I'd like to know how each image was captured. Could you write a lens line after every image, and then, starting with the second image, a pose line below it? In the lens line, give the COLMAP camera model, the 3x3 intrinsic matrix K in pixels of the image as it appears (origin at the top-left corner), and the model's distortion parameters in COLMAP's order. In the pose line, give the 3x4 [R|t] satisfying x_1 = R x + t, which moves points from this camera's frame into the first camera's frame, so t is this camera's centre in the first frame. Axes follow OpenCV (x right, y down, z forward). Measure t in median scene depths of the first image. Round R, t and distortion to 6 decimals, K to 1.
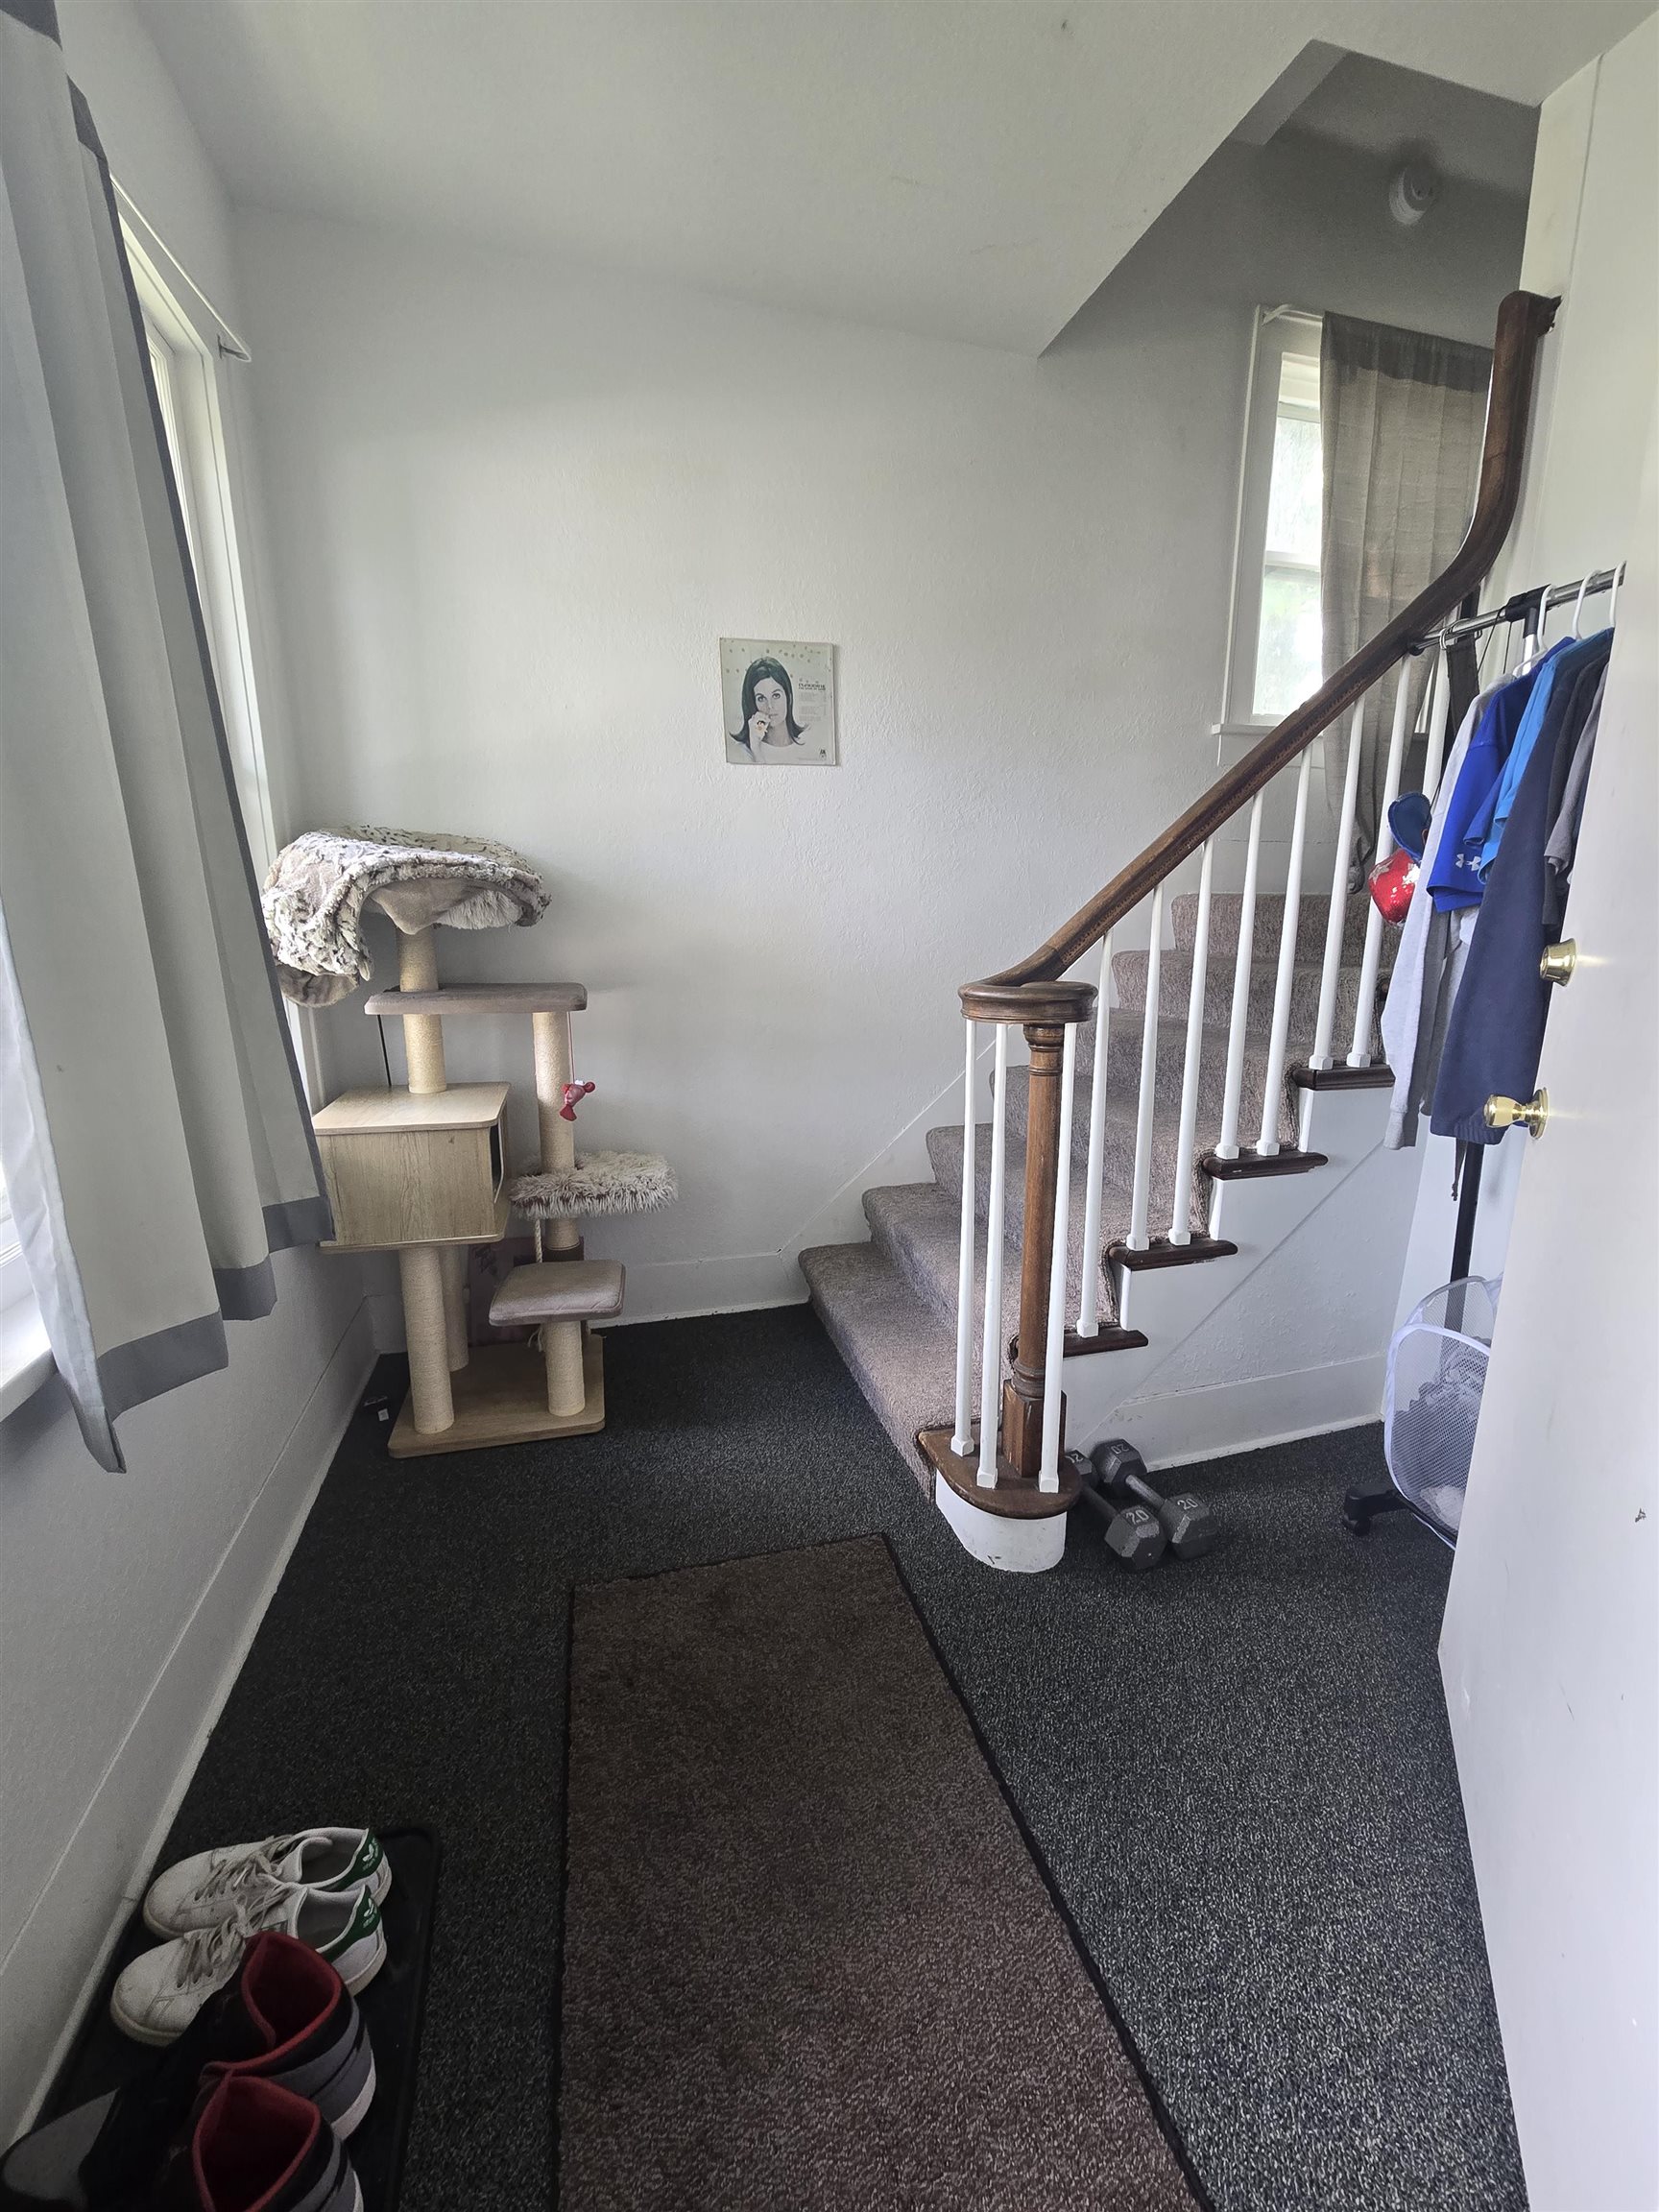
lens RADIAL K [[906.1, 0, 837.2], [0, 906.1, 1105.3], [0, 0, 1]] dist [-0.000053, -0.000021]
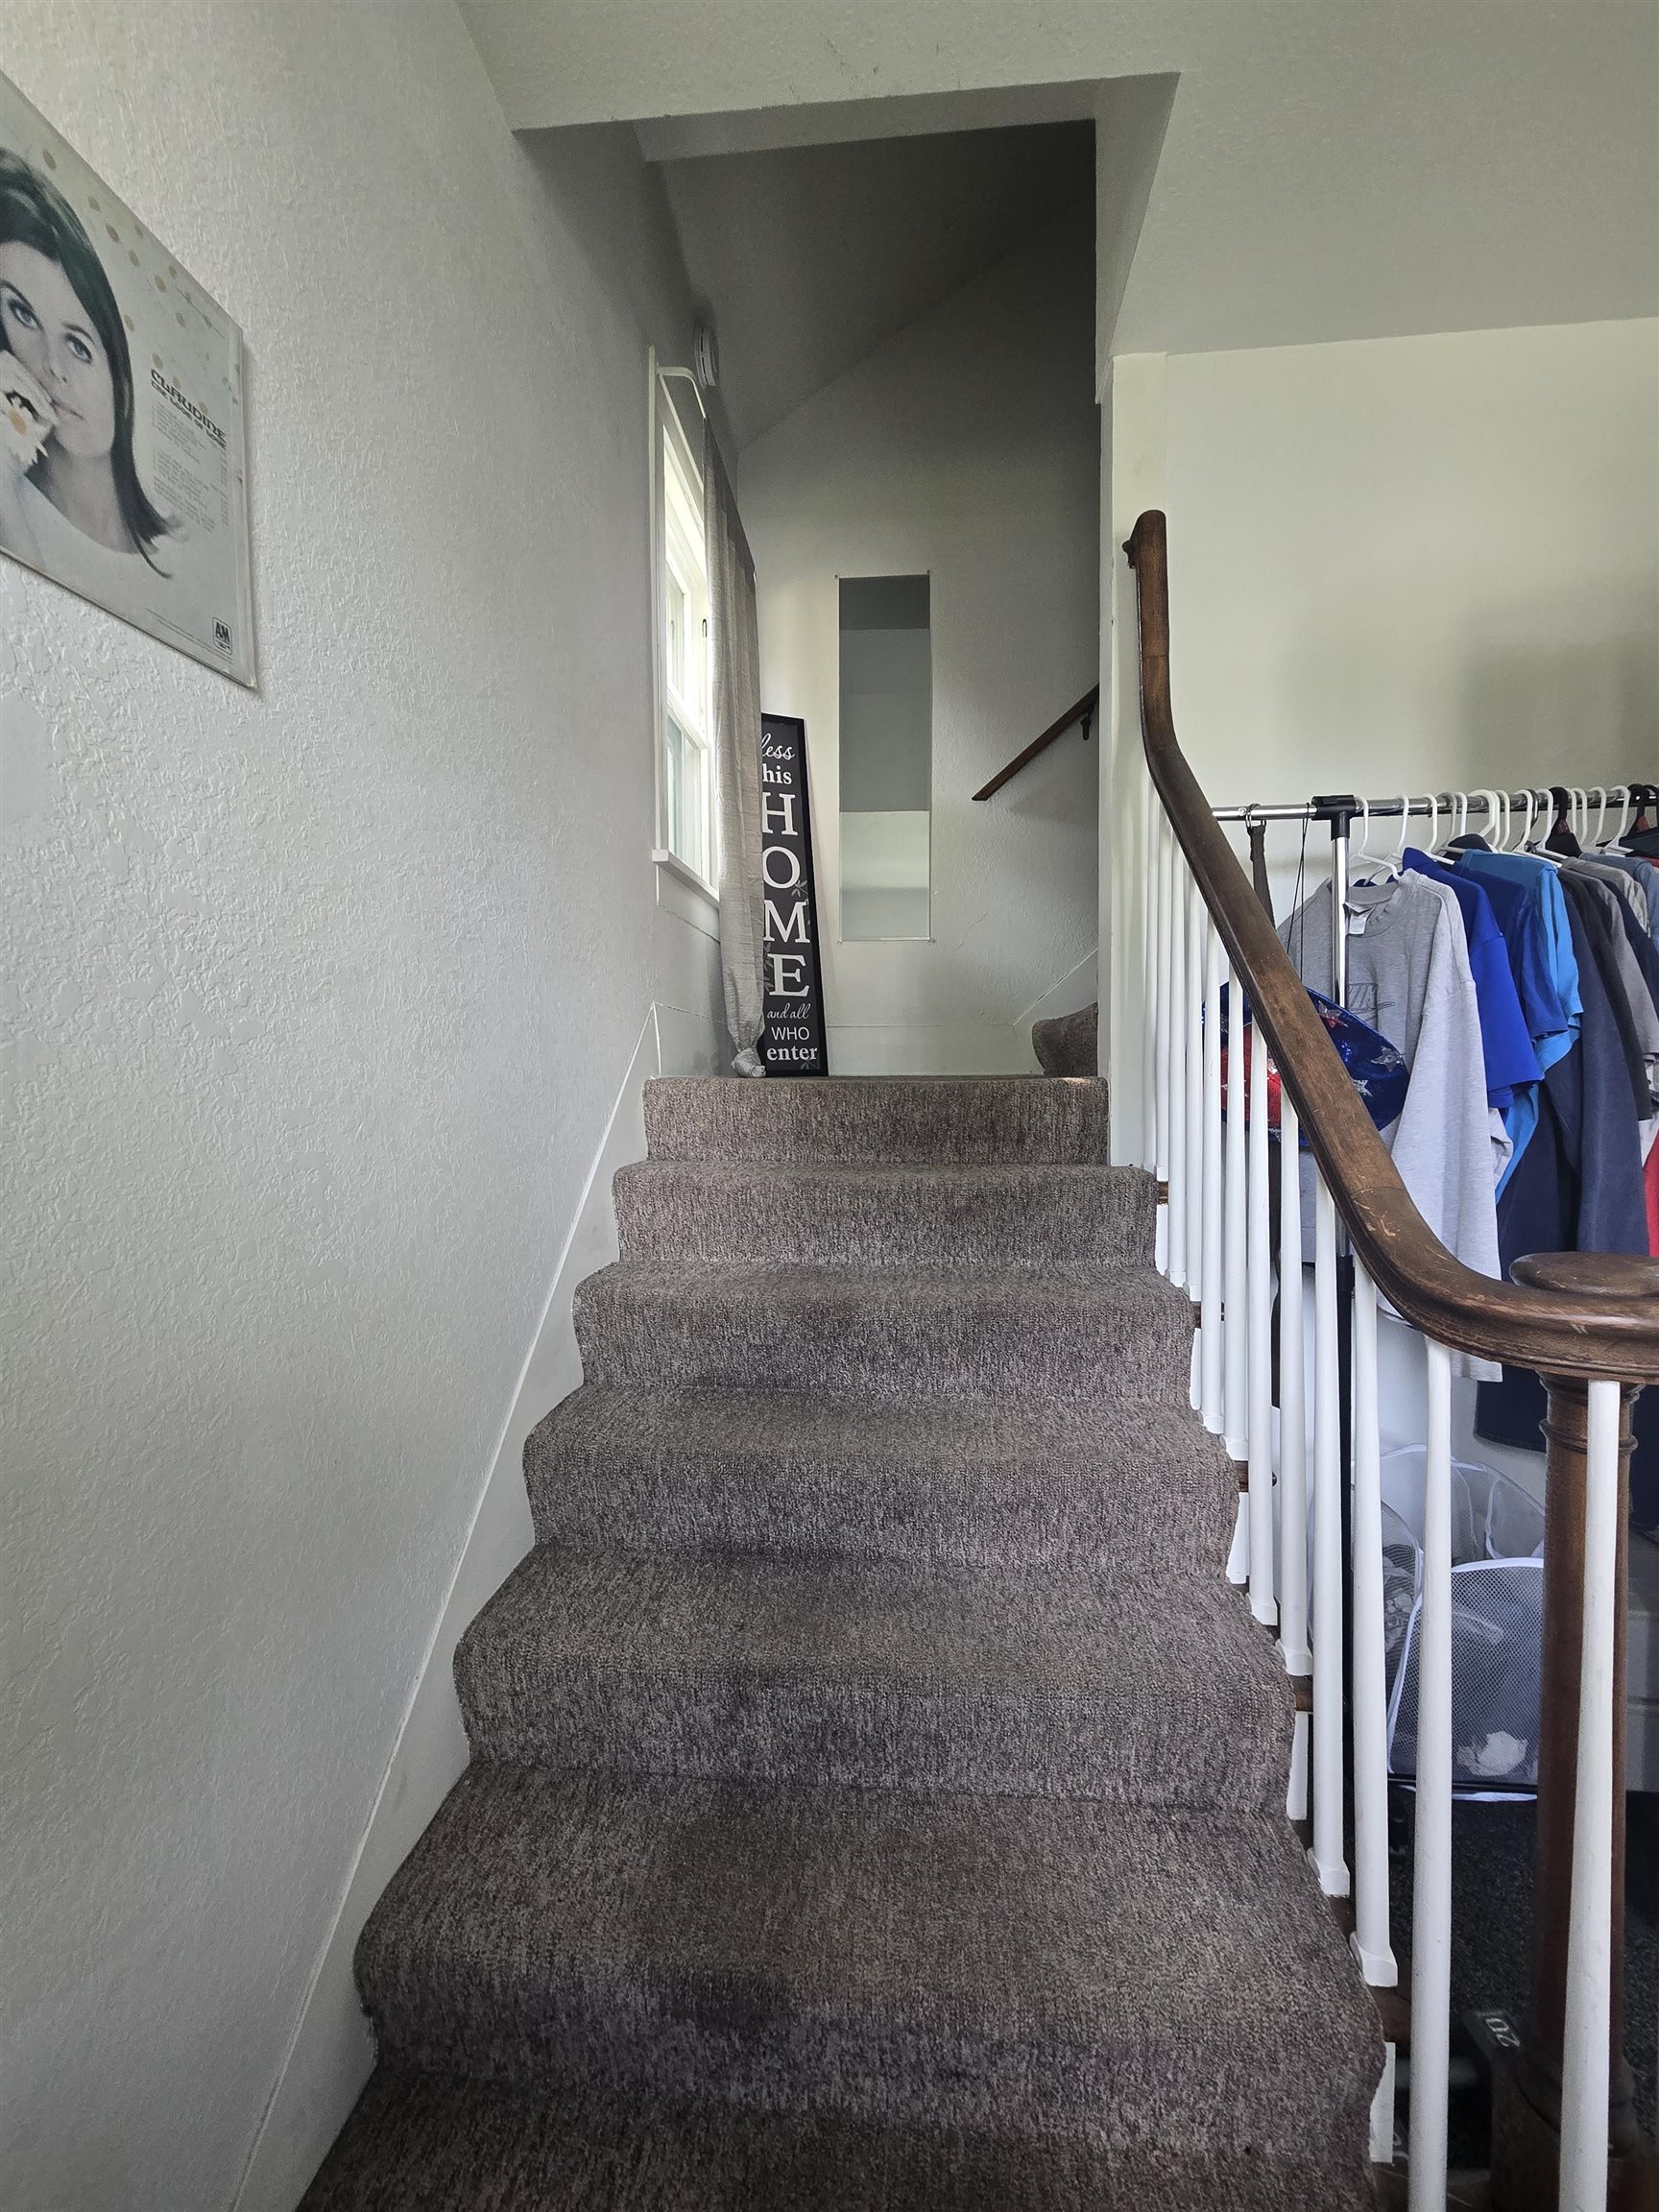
lens RADIAL K [[906.1, 0, 833.6], [0, 906.1, 1110.2], [0, 0, 1]] dist [-0.000053, -0.000021]
pose [[0.353214, -0.030788, 0.935036, -0.241138], [0.201762, 0.978446, -0.043999, -0.175987], [-0.913527, 0.204196, 0.351812, 0.743521]]
